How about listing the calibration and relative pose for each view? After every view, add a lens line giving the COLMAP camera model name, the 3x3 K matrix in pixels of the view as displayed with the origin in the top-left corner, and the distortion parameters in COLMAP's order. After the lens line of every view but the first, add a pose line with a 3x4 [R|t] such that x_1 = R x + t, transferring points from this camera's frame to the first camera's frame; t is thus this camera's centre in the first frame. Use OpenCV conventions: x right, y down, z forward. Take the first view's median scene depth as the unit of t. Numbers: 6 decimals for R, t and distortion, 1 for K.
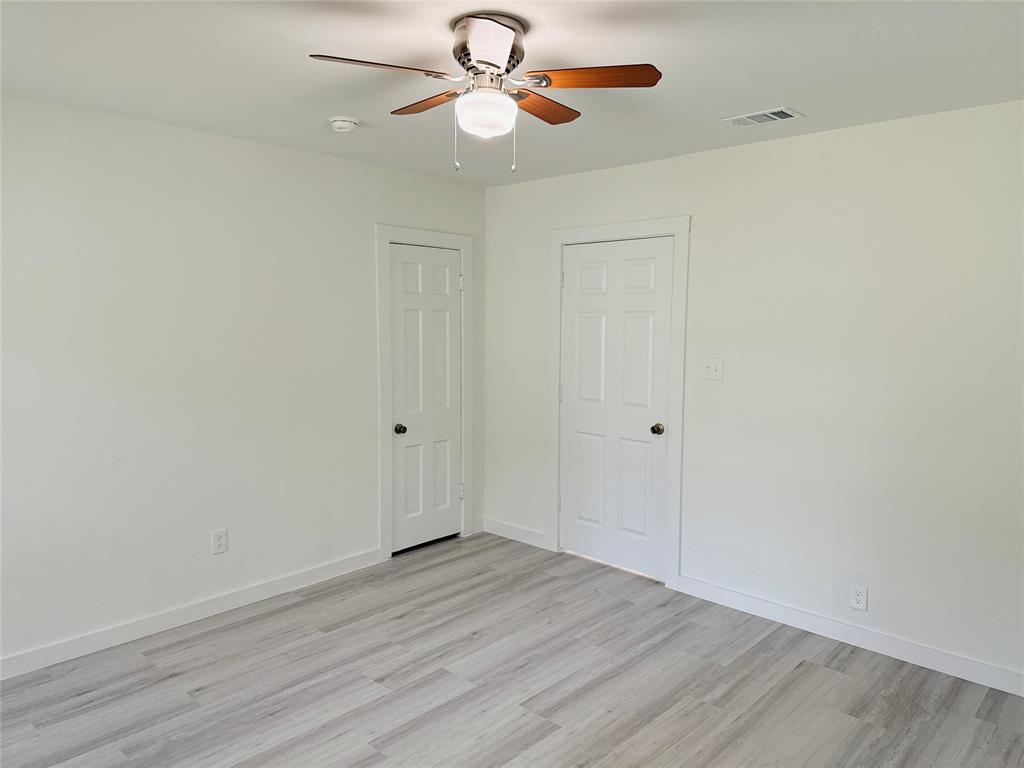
lens RADIAL K [[724.3, 0, 514.0], [0, 724.3, 375.6], [0, 0, 1]] dist [0.064803, -0.082713]
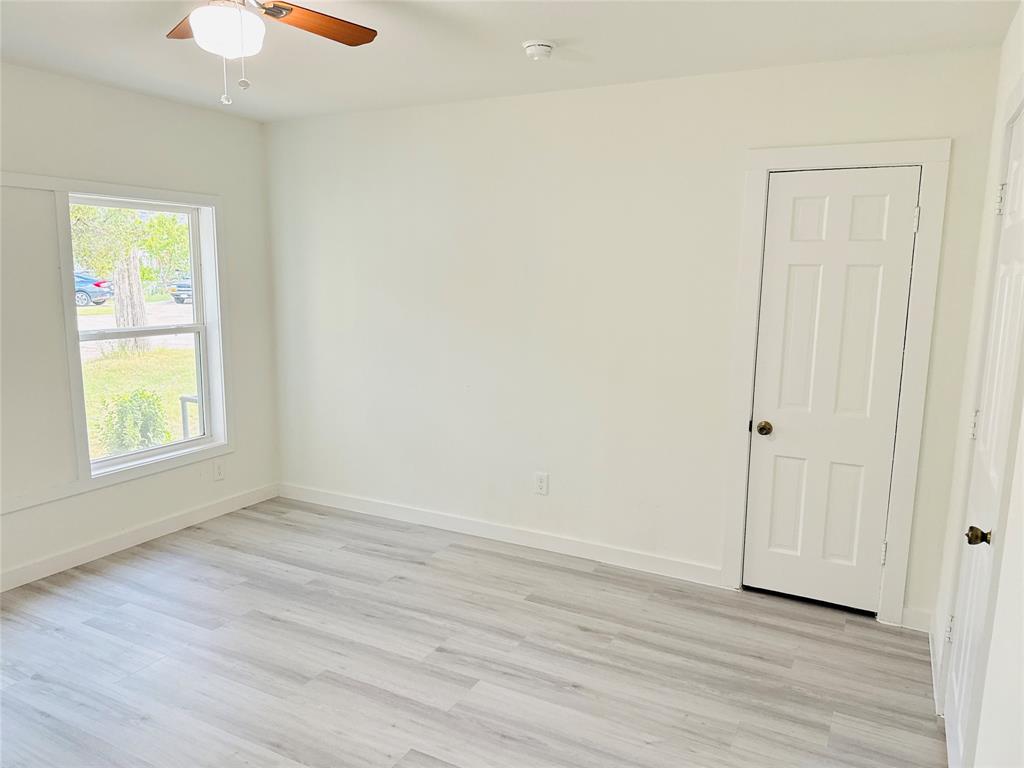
lens RADIAL K [[724.3, 0, 514.5], [0, 724.3, 382.9], [0, 0, 1]] dist [0.064803, -0.082713]
pose [[0.268447, 0.151644, -0.951283, 0.612751], [-0.102034, 0.986452, 0.128457, -0.054110], [0.957875, 0.062579, 0.280283, 0.702235]]
